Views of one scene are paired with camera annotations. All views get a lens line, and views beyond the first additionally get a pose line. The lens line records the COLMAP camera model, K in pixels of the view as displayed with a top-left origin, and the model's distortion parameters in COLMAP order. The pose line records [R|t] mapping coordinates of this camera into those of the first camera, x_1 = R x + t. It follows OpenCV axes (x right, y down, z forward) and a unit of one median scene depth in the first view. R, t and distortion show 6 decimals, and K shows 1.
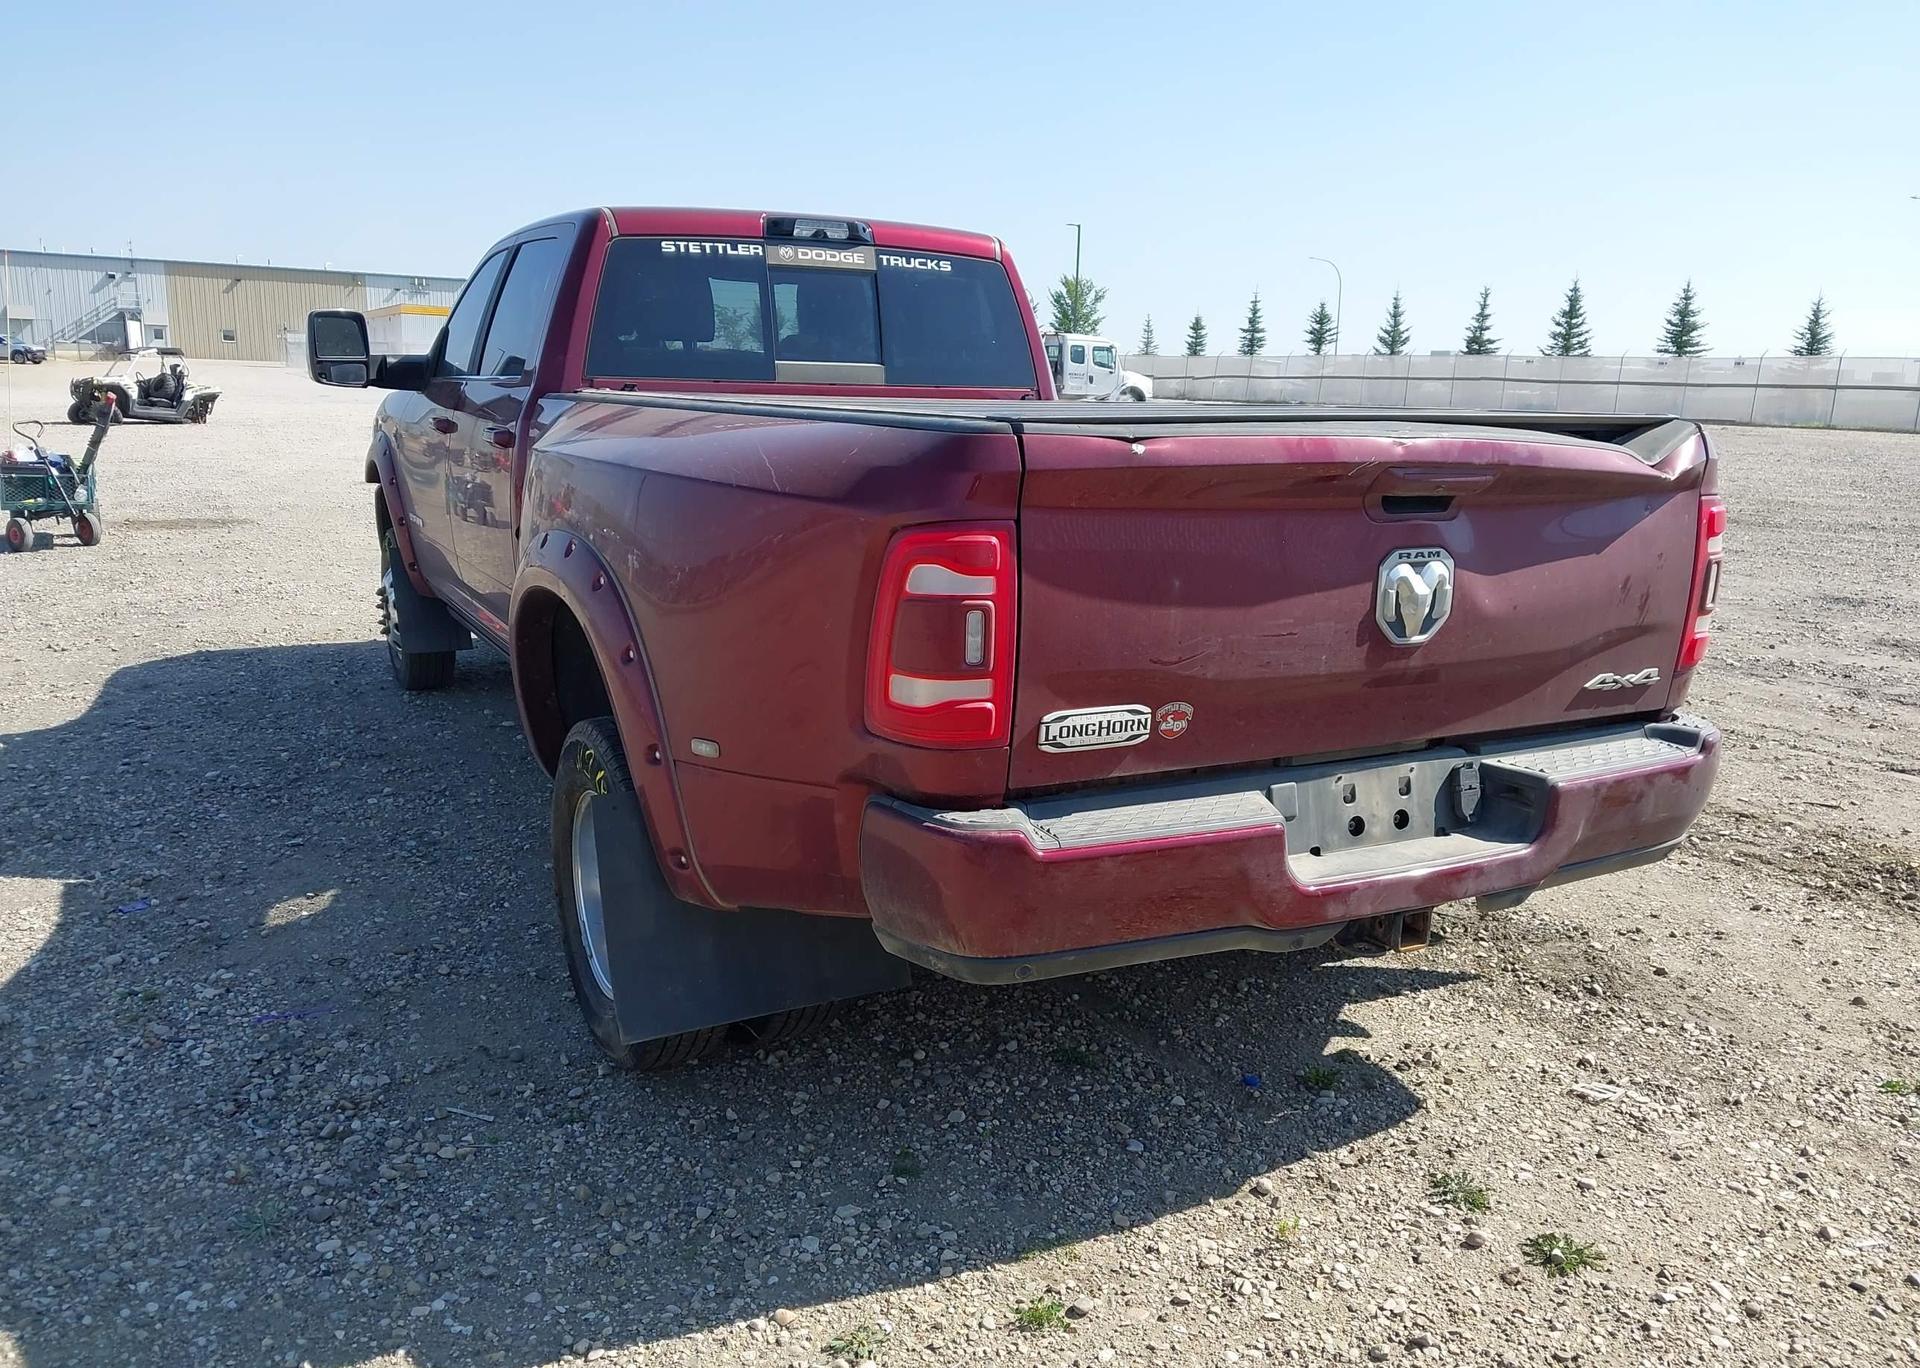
lens RADIAL K [[1481.4, 0, 968.9], [0, 1481.4, 749.1], [0, 0, 1]] dist [0.036662, -0.038443]
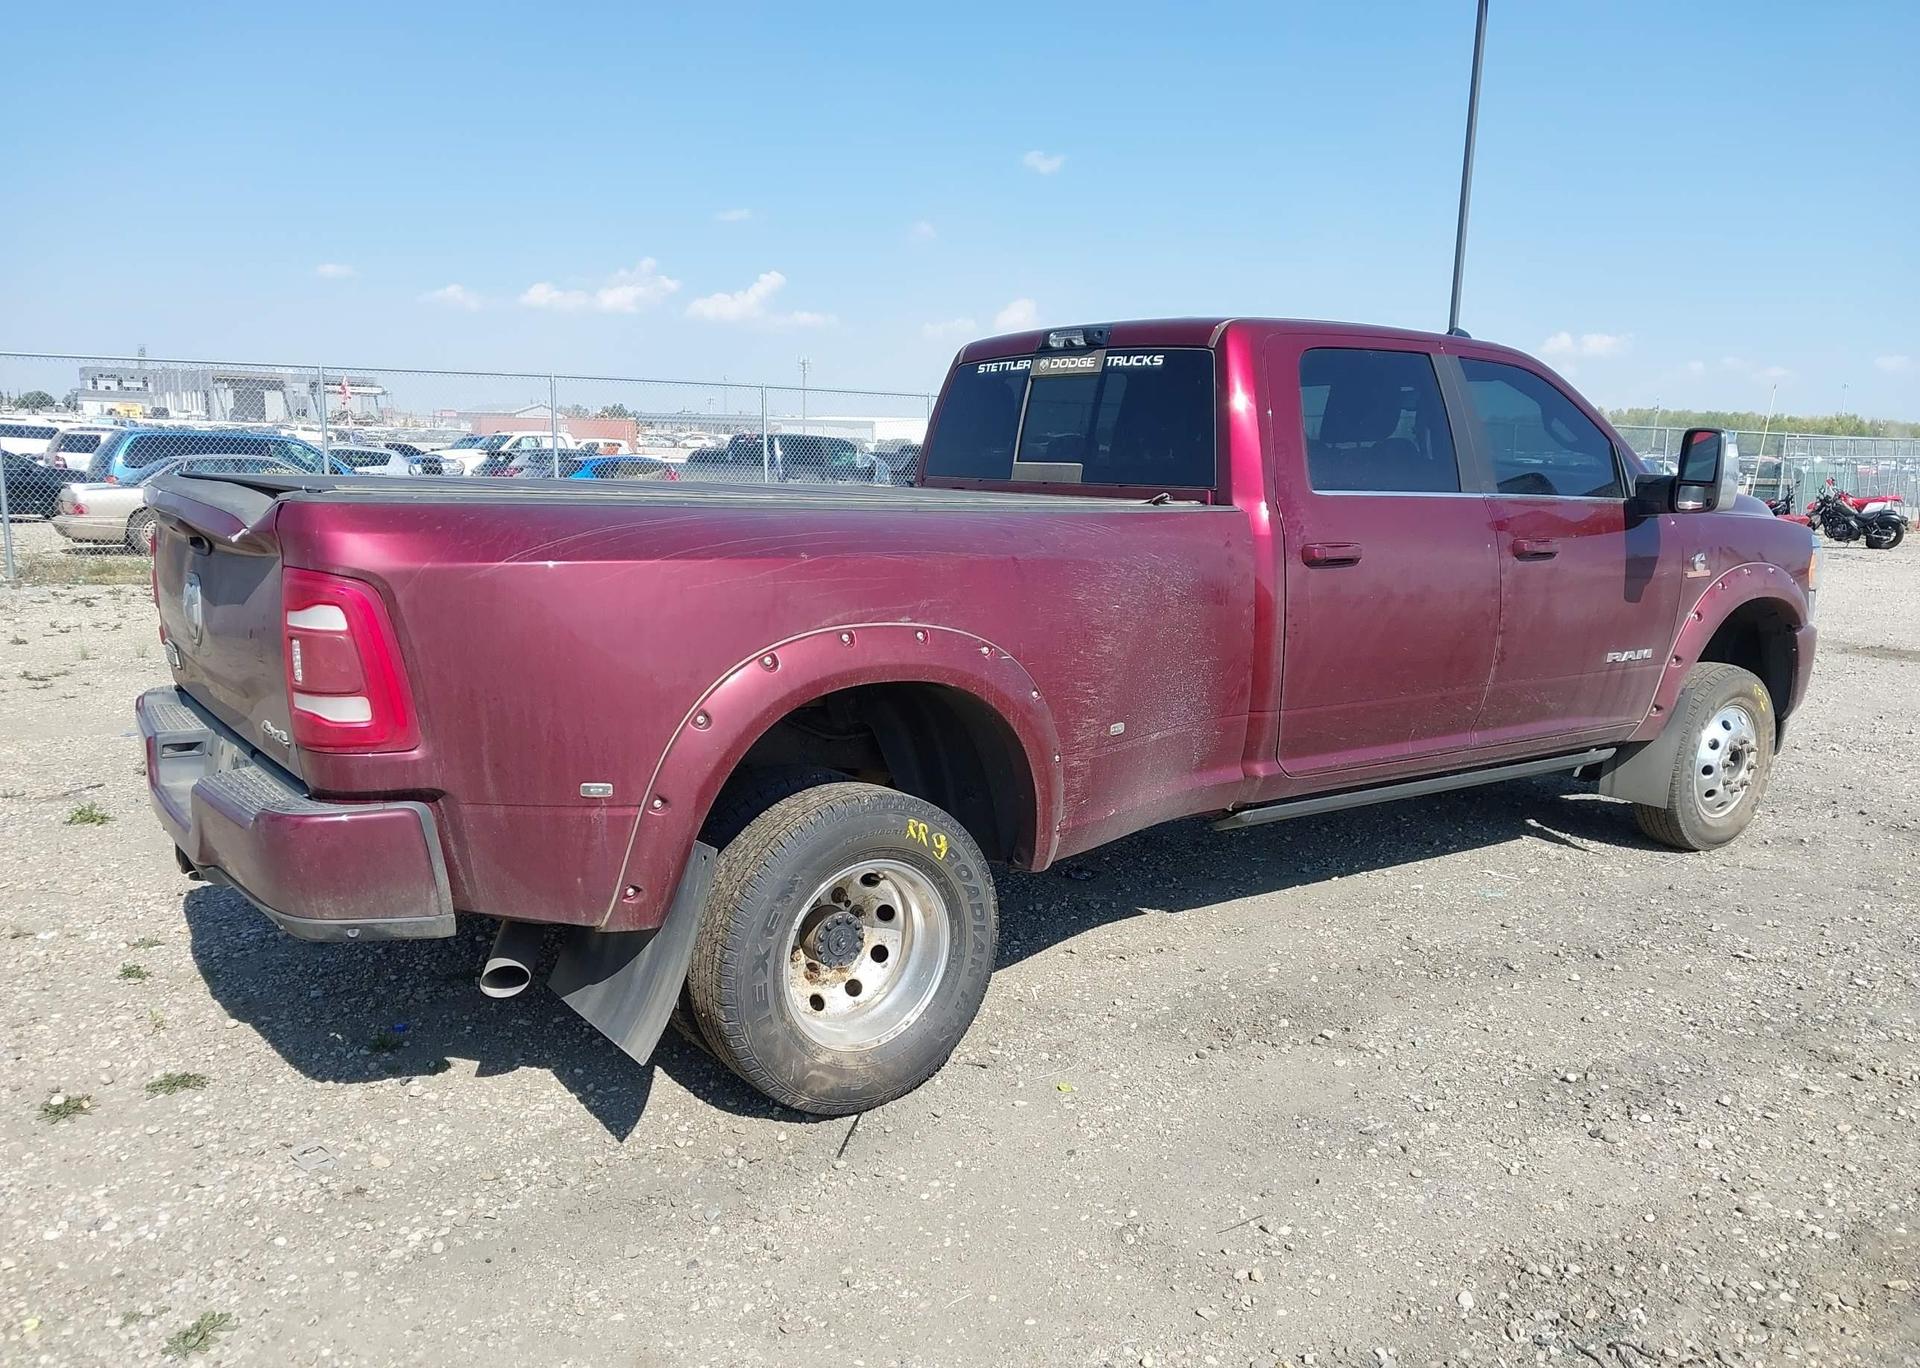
lens RADIAL K [[1449.0, 0, 975.1], [0, 1449.0, 742.6], [0, 0, 1]] dist [0.092237, -0.001179]
pose [[0.142517, 0.172486, -0.974647, 0.983627], [-0.262531, 0.956017, 0.130801, -0.197923], [0.954341, 0.237234, 0.181531, 0.838580]]
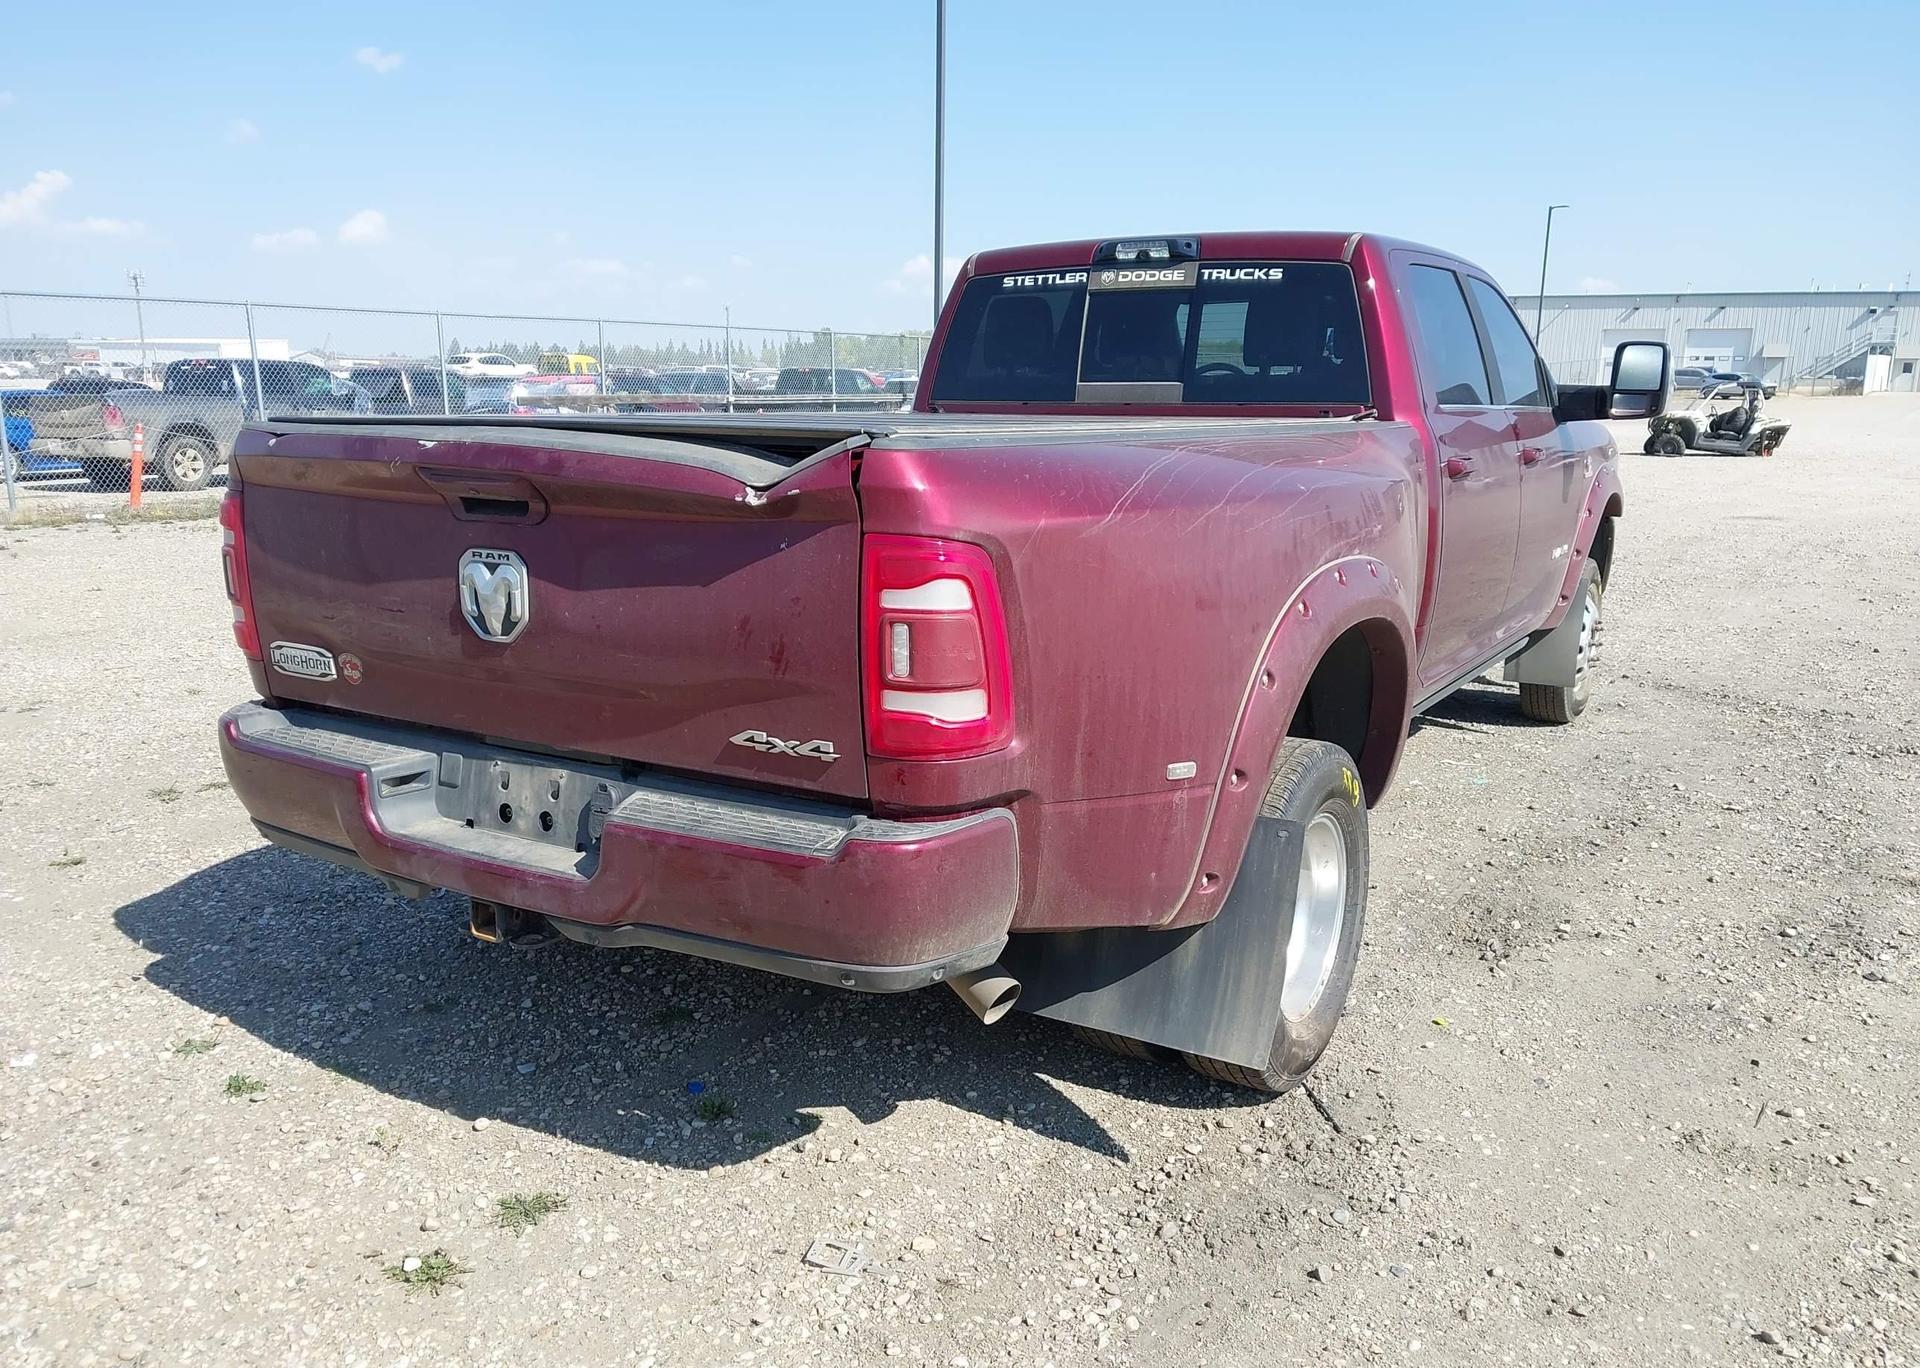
lens RADIAL K [[1481.4, 0, 968.9], [0, 1481.4, 749.1], [0, 0, 1]] dist [0.036662, -0.038443]
pose [[0.507485, 0.185645, -0.841424, 0.769551], [-0.204398, 0.974579, 0.091746, -0.091656], [0.837067, 0.125425, 0.532530, 0.420292]]
